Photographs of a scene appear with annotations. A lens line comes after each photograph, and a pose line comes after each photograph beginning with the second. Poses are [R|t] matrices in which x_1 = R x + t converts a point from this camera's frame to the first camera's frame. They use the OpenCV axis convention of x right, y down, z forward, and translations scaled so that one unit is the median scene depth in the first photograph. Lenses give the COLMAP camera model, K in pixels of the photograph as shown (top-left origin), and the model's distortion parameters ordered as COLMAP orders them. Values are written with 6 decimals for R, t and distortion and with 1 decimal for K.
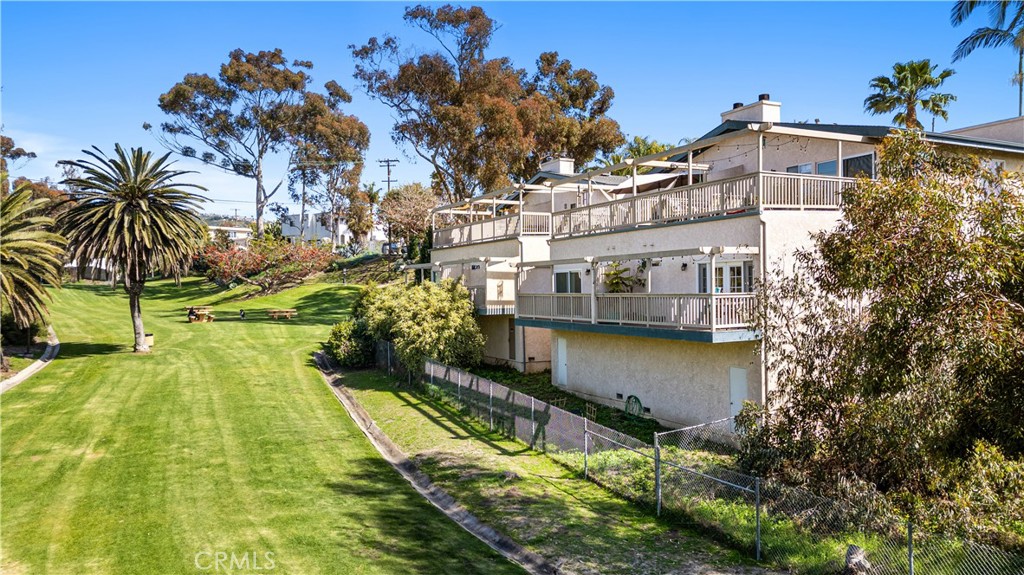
lens RADIAL K [[716.8, 0, 512.0], [0, 716.8, 287.5], [0, 0, 1]] dist [0.051041, 0.002735]
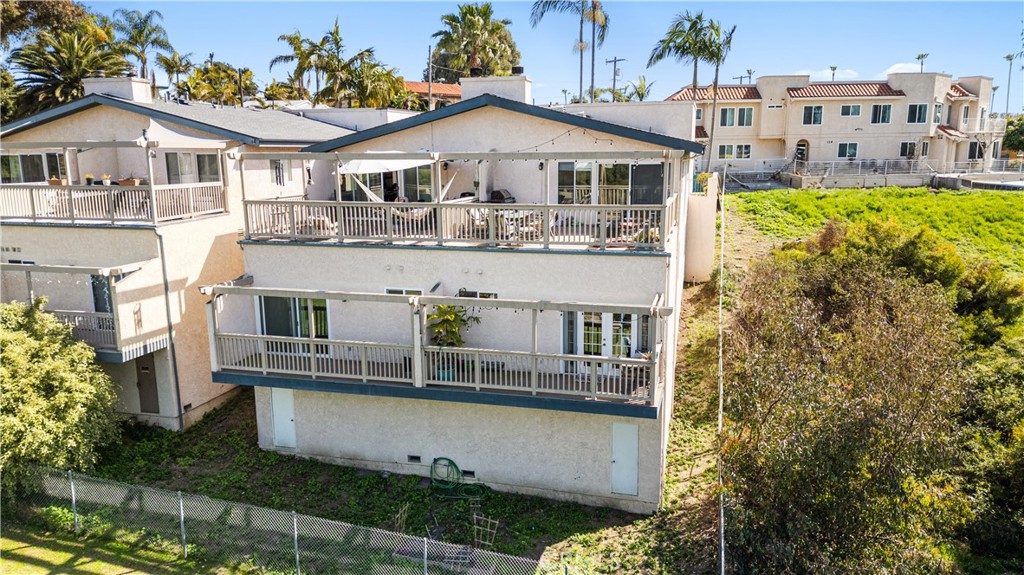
lens RADIAL K [[716.8, 0, 512.0], [0, 716.8, 287.5], [0, 0, 1]] dist [0.051041, 0.002735]
pose [[0.660760, -0.131664, 0.738960, -0.265803], [-0.004011, 0.983862, 0.178886, -0.136550], [-0.750587, -0.121165, 0.649568, 0.357082]]
